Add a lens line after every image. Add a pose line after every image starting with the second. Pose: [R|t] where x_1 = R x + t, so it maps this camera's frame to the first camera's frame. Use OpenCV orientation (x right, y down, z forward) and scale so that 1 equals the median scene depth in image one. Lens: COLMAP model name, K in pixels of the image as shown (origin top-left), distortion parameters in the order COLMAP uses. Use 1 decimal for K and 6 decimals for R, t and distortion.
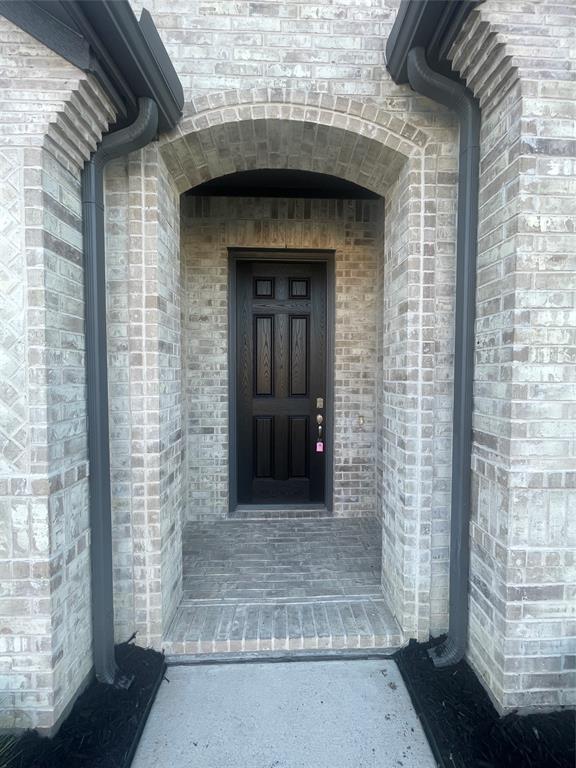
lens RADIAL K [[308.4, 0, 286.9], [0, 308.4, 385.2], [0, 0, 1]] dist [-0.008316, 0.000346]
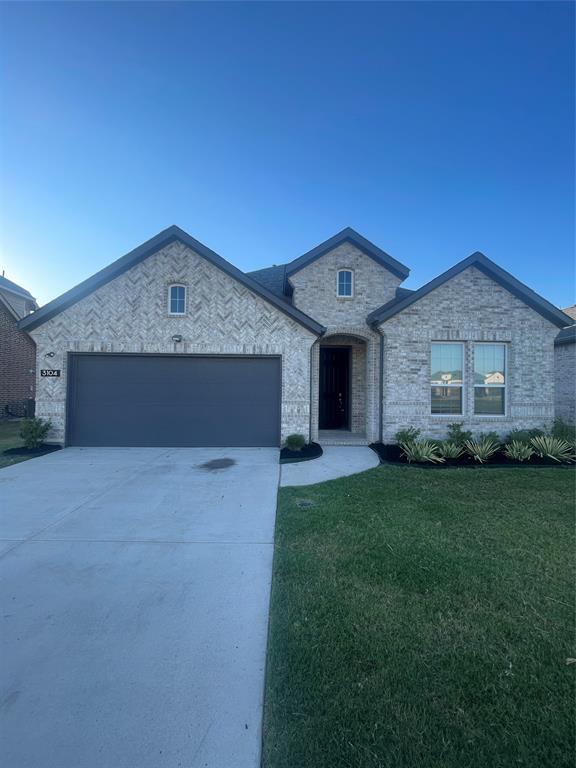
lens RADIAL K [[308.4, 0, 285.0], [0, 308.4, 385.3], [0, 0, 1]] dist [-0.008316, 0.000346]
pose [[0.999942, 0.009795, -0.004574, -0.936041], [-0.009982, 0.999032, -0.042850, 0.193165], [0.004150, 0.042893, 0.999071, -3.884897]]
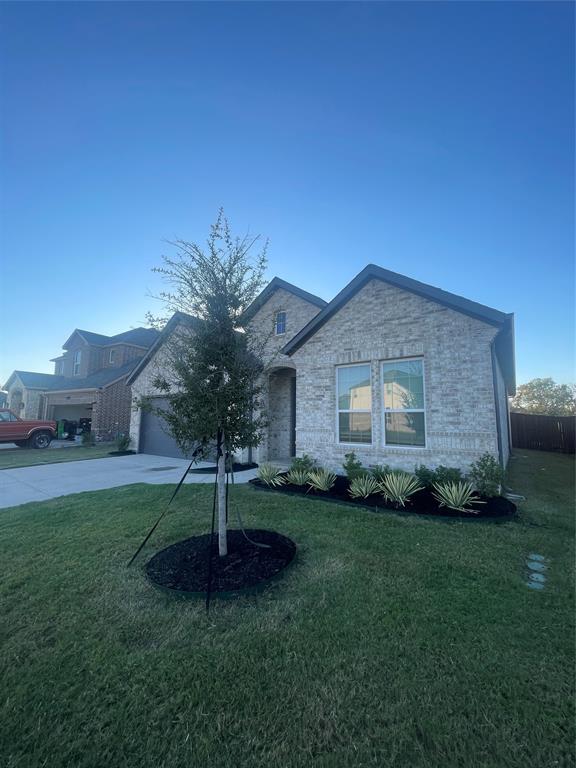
lens RADIAL K [[308.4, 0, 285.9], [0, 308.4, 380.2], [0, 0, 1]] dist [-0.008316, 0.000346]
pose [[0.781762, -0.074877, -0.619065, 3.523455], [-0.016804, 0.989875, -0.140947, 0.161920], [0.623350, 0.120590, 0.772588, -3.169280]]
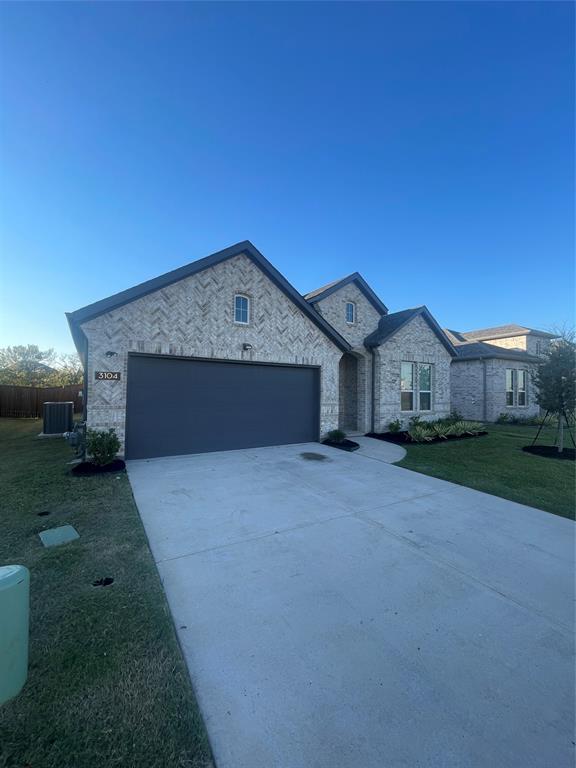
lens RADIAL K [[308.4, 0, 291.5], [0, 308.4, 385.3], [0, 0, 1]] dist [-0.008316, 0.000346]
pose [[0.859888, 0.022254, 0.509998, -4.373095], [0.003114, 0.998802, -0.048833, 0.169488], [-0.510474, 0.043579, 0.858788, -3.876206]]
